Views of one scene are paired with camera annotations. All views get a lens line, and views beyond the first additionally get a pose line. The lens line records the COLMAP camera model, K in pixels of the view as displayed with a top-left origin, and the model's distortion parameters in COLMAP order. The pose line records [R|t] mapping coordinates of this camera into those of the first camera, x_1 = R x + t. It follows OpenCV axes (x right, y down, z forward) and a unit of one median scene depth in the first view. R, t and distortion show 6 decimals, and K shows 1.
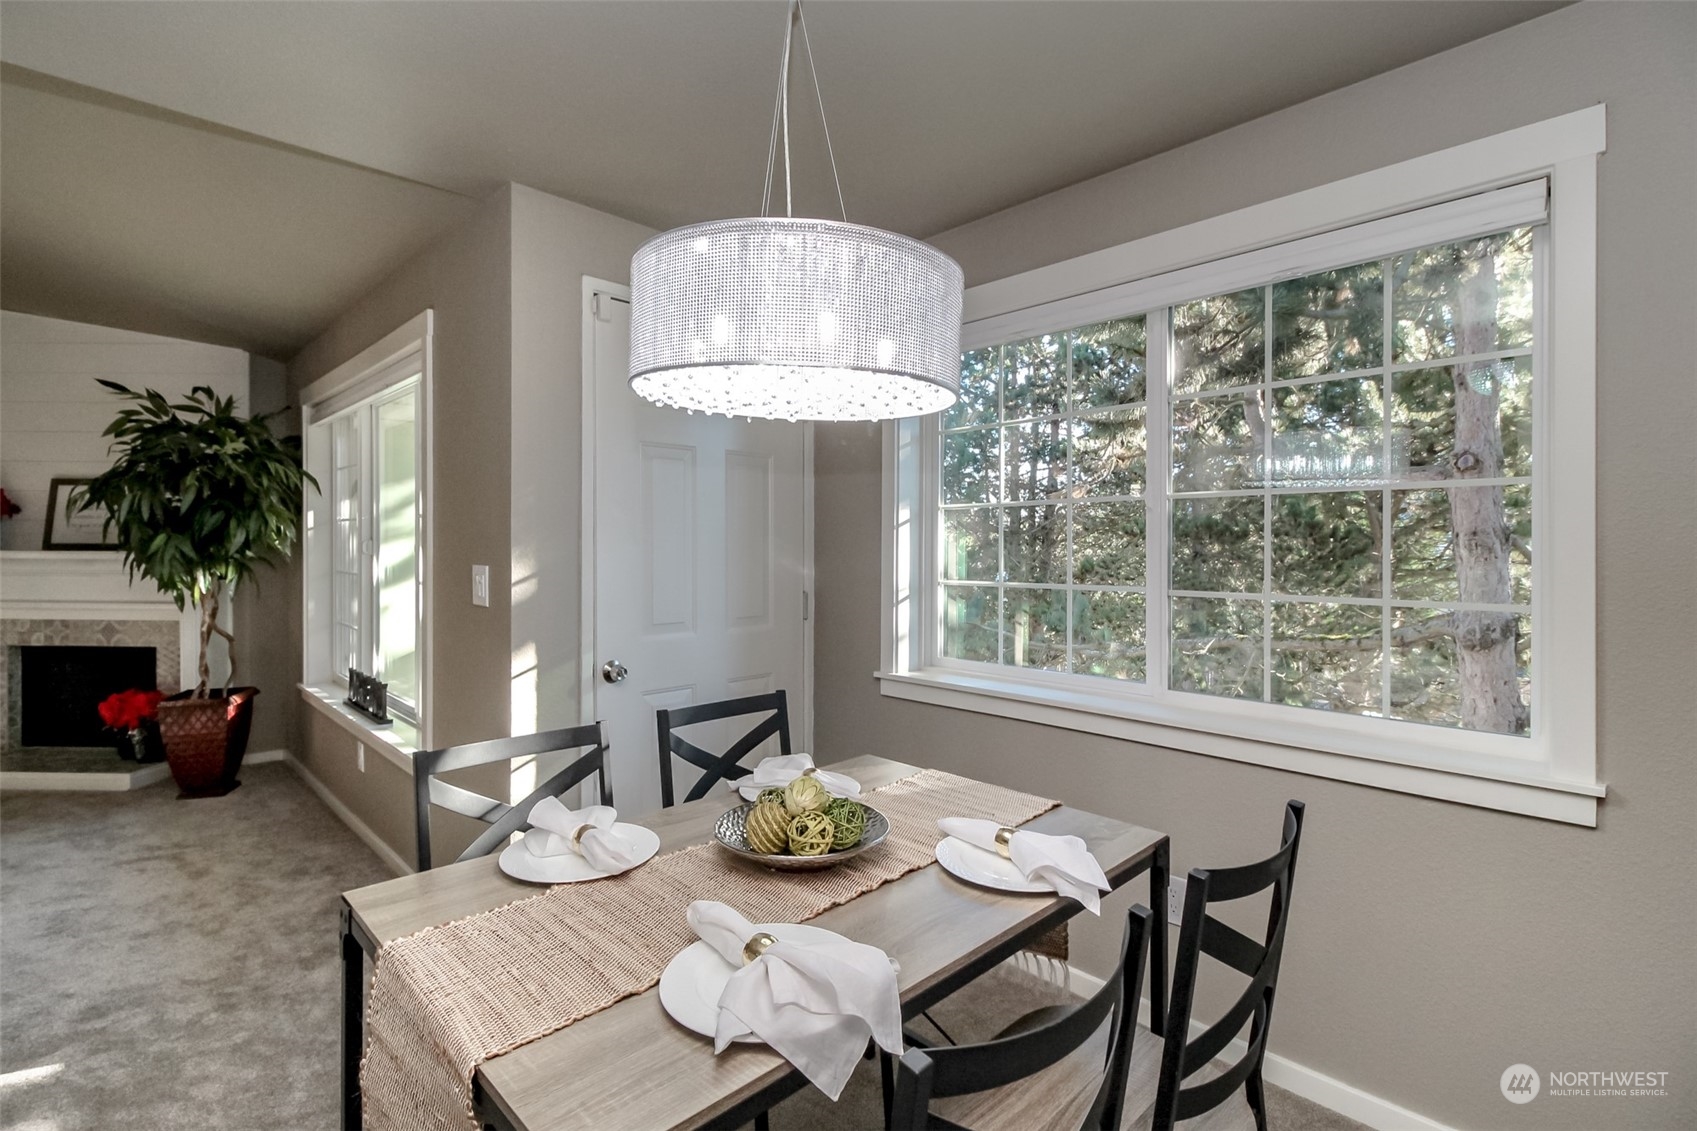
lens RADIAL K [[771.8, 0, 842.0], [0, 771.8, 553.0], [0, 0, 1]] dist [0.000749, -0.000909]
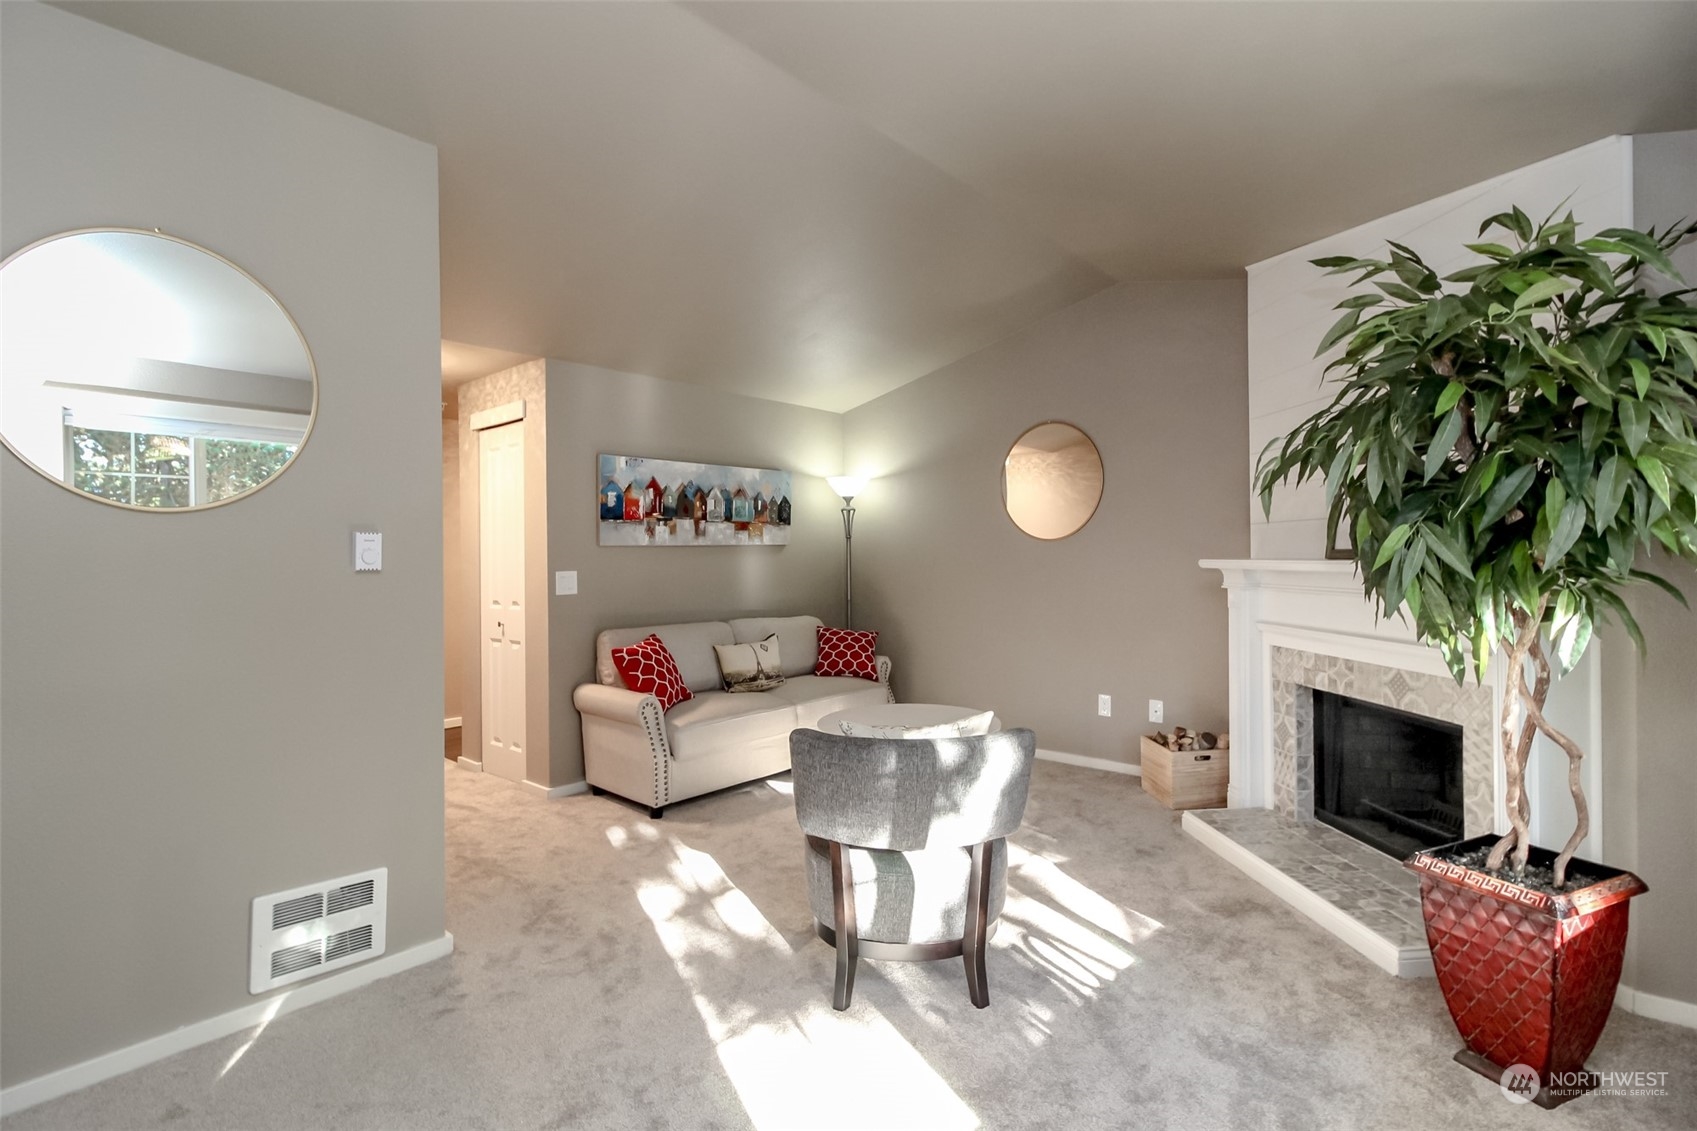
lens RADIAL K [[771.8, 0, 845.3], [0, 771.8, 556.4], [0, 0, 1]] dist [0.000749, -0.000909]
pose [[0.054297, -0.005890, -0.998507, -0.385089], [-0.003419, 0.999976, -0.006085, -0.000534], [0.998519, 0.003744, 0.054275, 0.582190]]
